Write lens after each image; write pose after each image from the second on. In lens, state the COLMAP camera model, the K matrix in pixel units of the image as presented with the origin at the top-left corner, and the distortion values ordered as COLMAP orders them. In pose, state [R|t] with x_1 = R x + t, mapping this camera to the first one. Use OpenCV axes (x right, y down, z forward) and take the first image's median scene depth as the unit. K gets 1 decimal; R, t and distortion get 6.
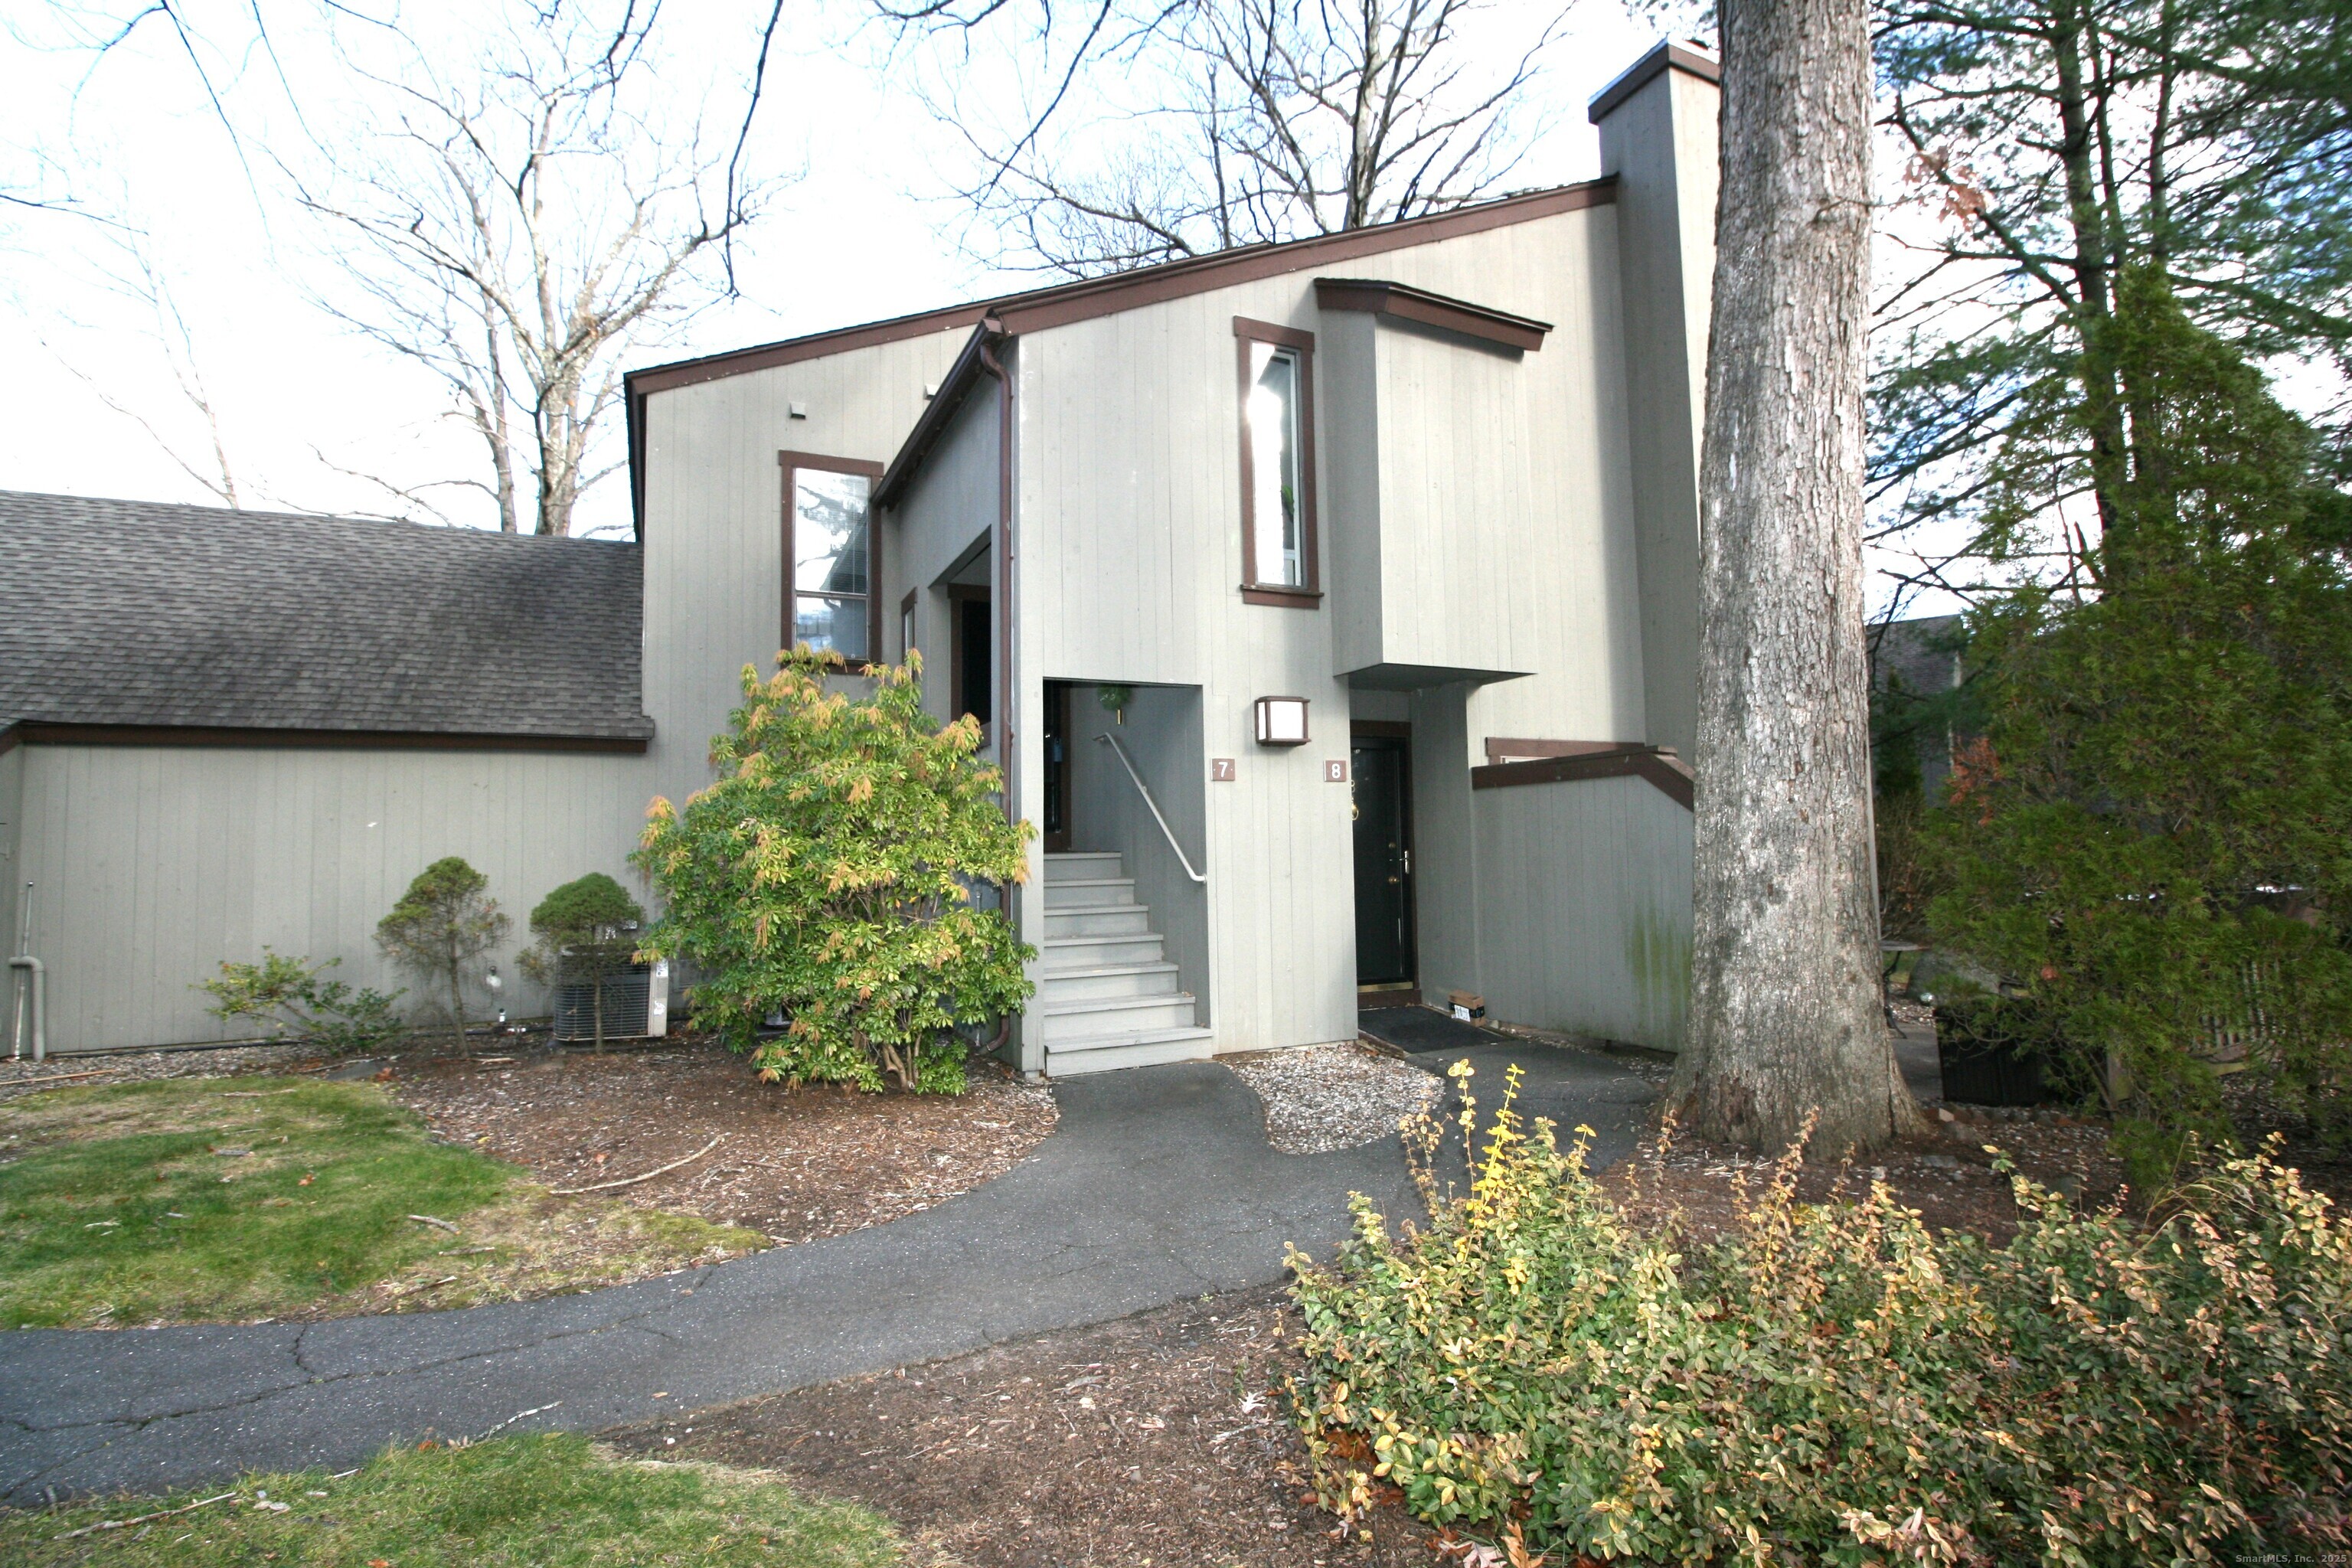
lens RADIAL K [[1085.0, 0, 1175.0], [0, 1085.0, 785.5], [0, 0, 1]] dist [-0.013222, -0.000190]
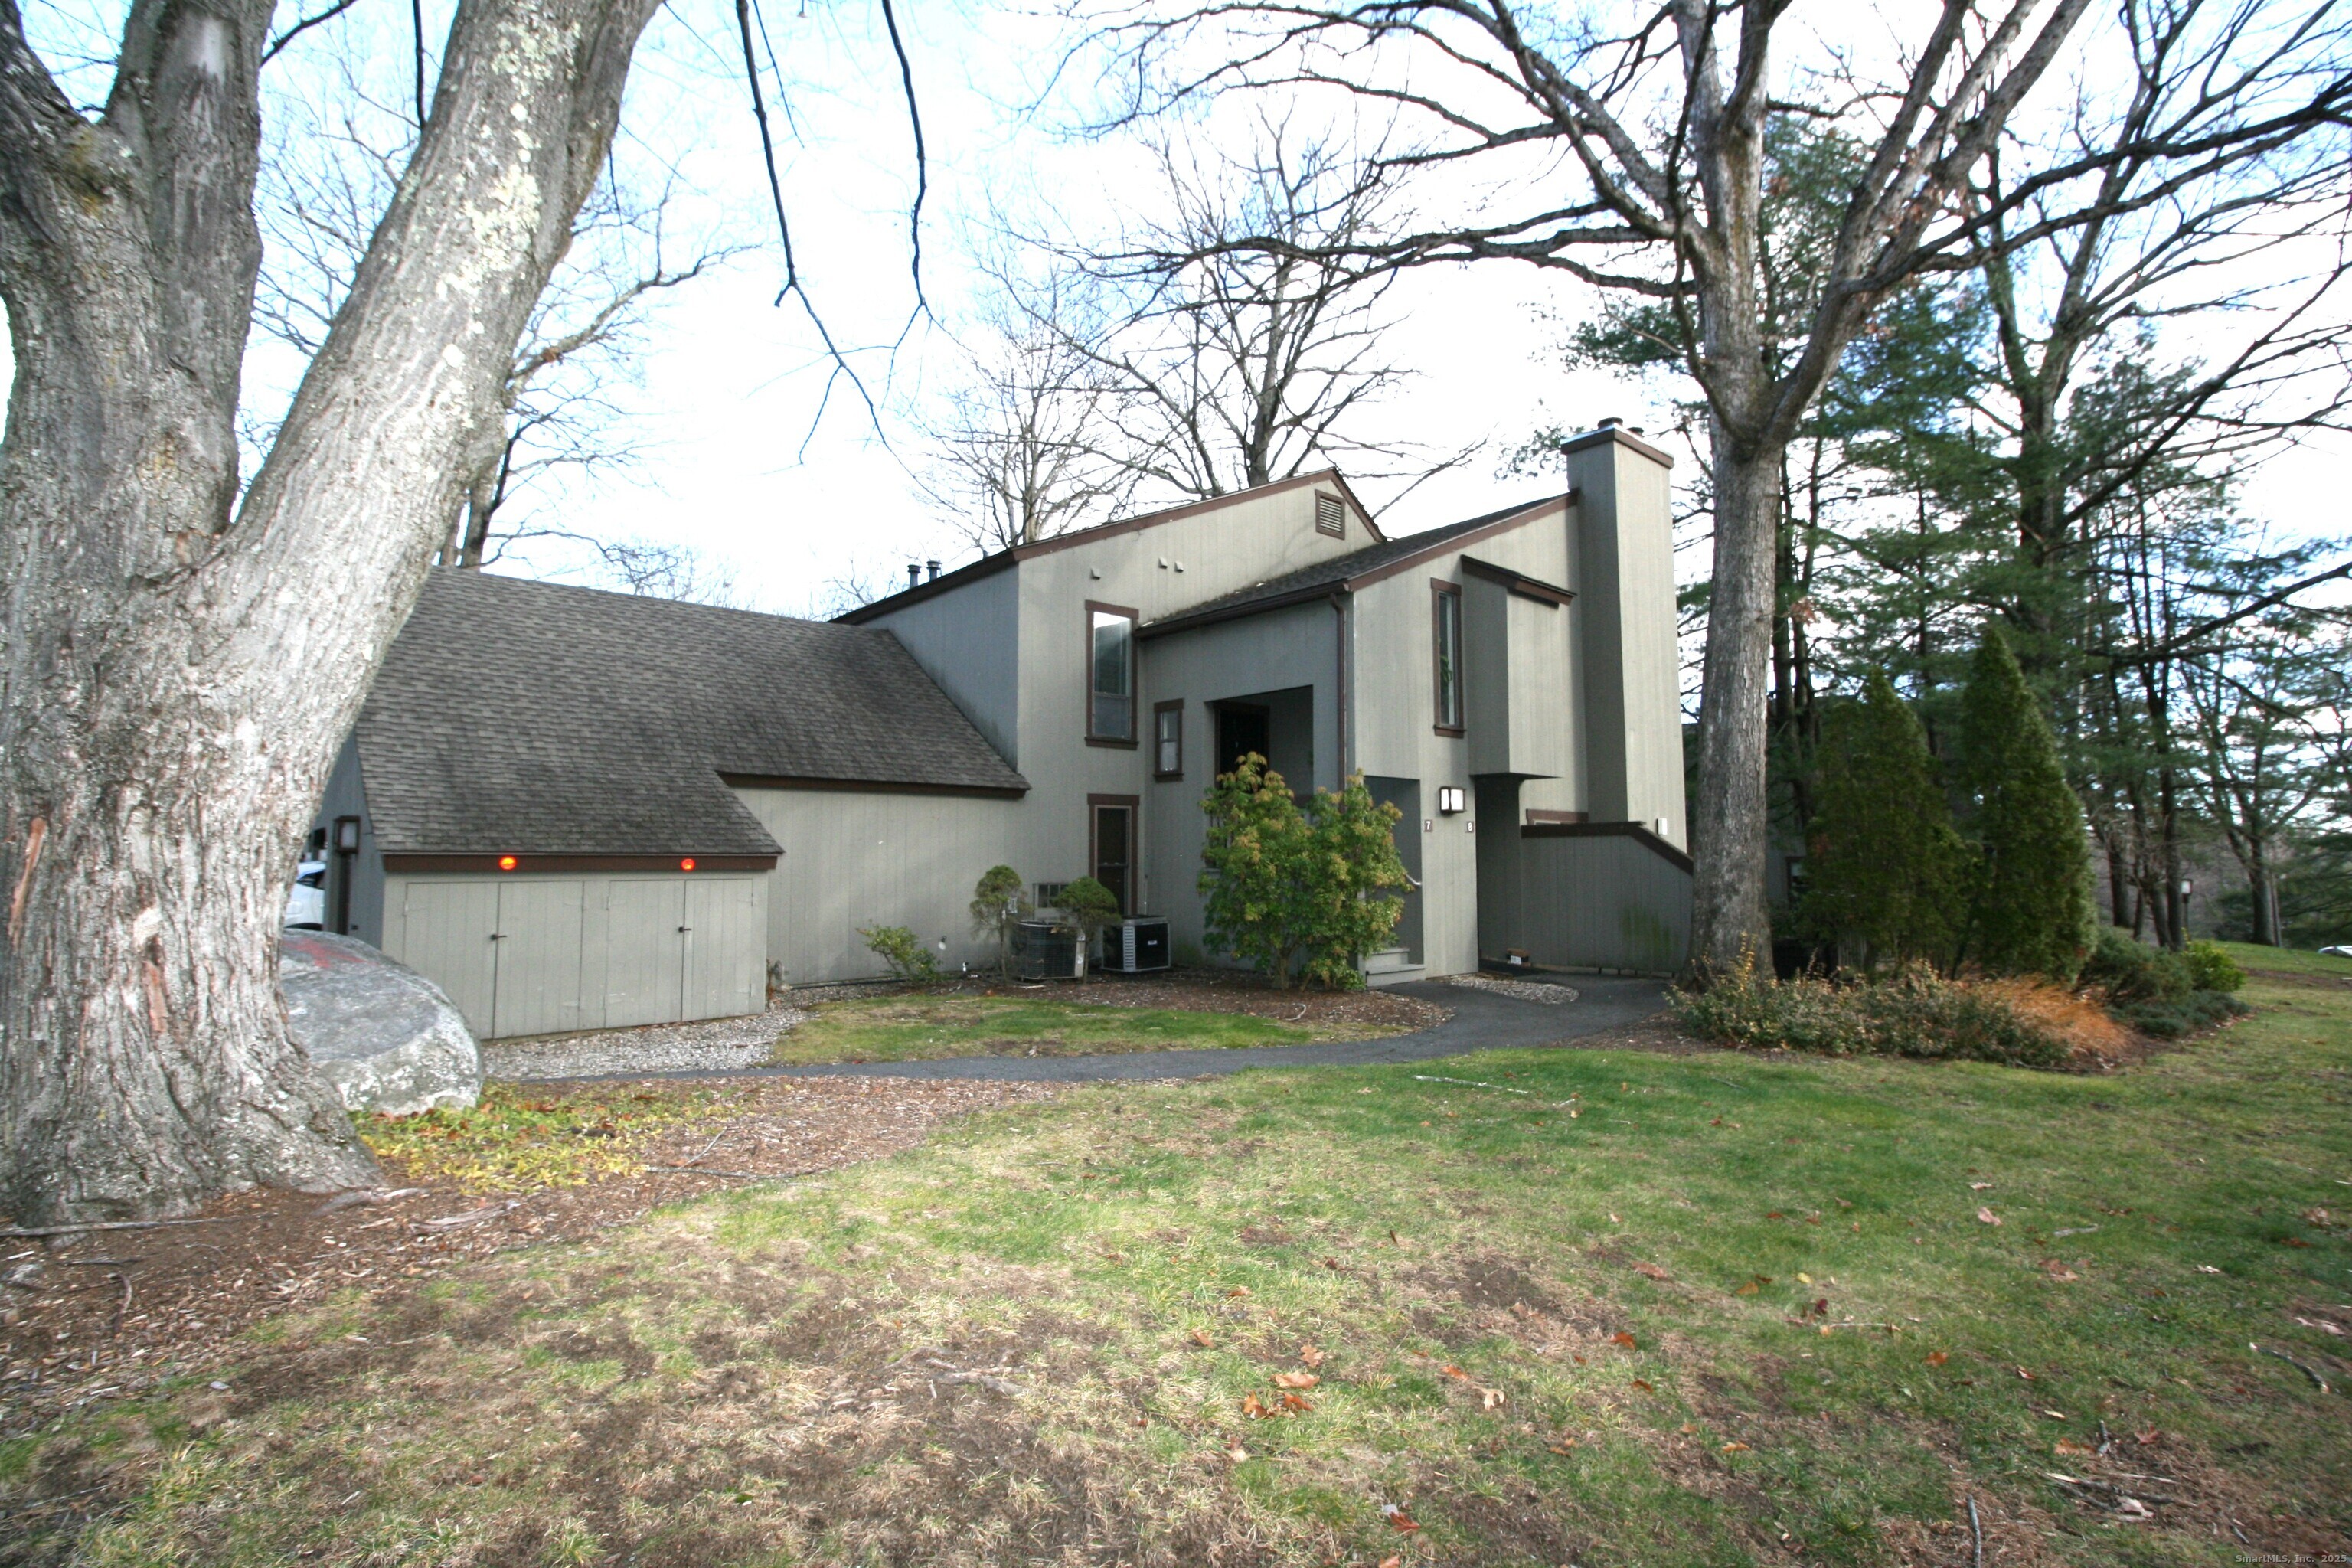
lens RADIAL K [[1079.7, 0, 1176.2], [0, 1079.7, 788.4], [0, 0, 1]] dist [0.001074, 0.000002]
pose [[0.962814, 0.037470, 0.267553, -0.802747], [-0.033764, 0.999260, -0.018442, -0.027324], [-0.268046, 0.008723, 0.963367, -0.616544]]
